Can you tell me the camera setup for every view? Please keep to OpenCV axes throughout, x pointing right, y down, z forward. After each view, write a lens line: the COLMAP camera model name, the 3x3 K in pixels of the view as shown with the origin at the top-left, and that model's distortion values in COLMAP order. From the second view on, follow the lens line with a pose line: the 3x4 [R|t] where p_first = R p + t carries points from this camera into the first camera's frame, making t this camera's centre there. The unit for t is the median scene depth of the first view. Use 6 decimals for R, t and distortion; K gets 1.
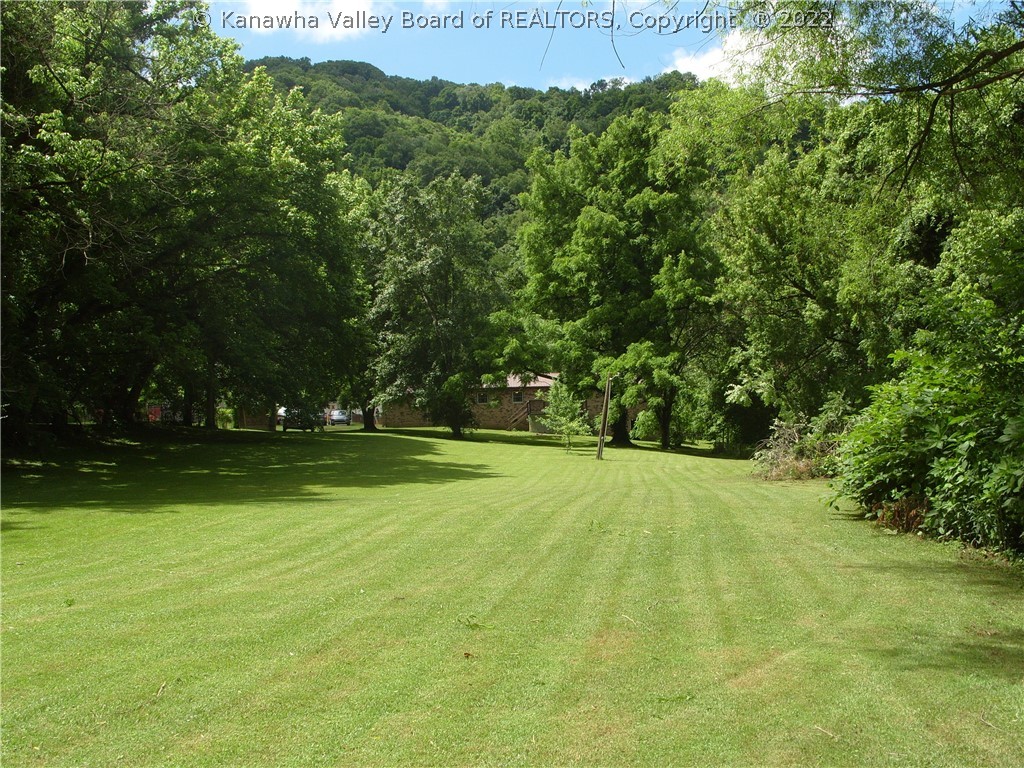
lens RADIAL K [[1125.2, 0, 512.0], [0, 1125.2, 384.0], [0, 0, 1]] dist [-0.200667, 0.225584]
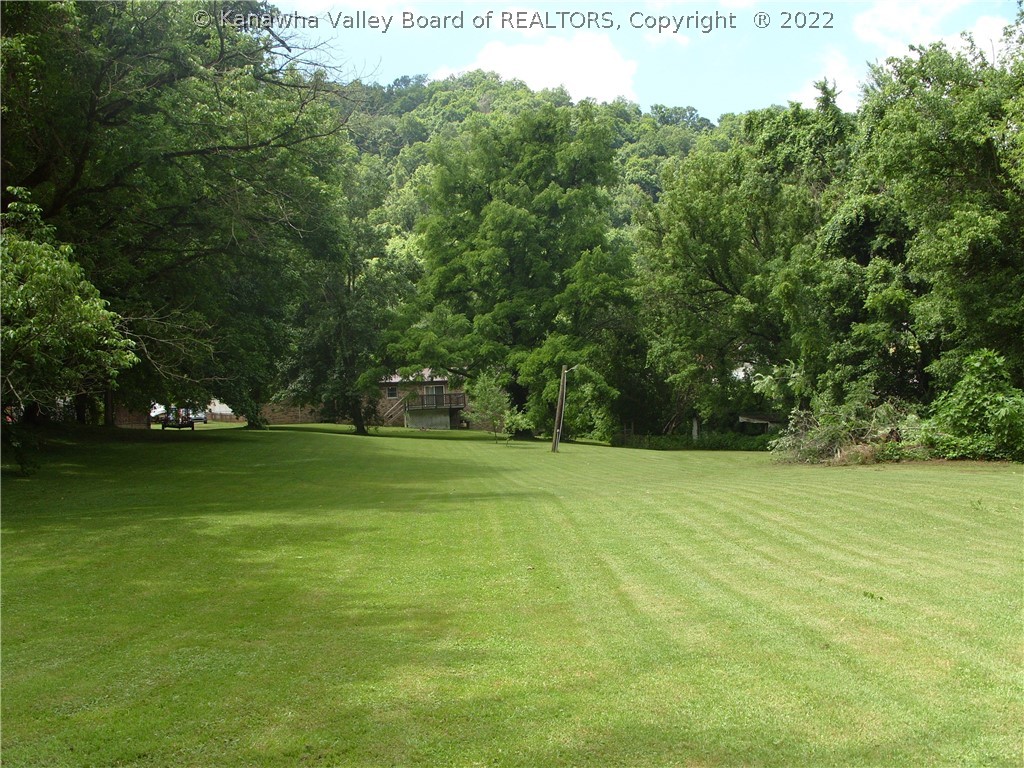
lens RADIAL K [[1125.2, 0, 512.0], [0, 1125.2, 384.0], [0, 0, 1]] dist [-0.200667, 0.225584]
pose [[0.979869, -0.006649, 0.199532, -0.118608], [0.006224, 0.999977, 0.002762, 0.002464], [-0.199546, -0.001465, 0.979887, 0.020788]]
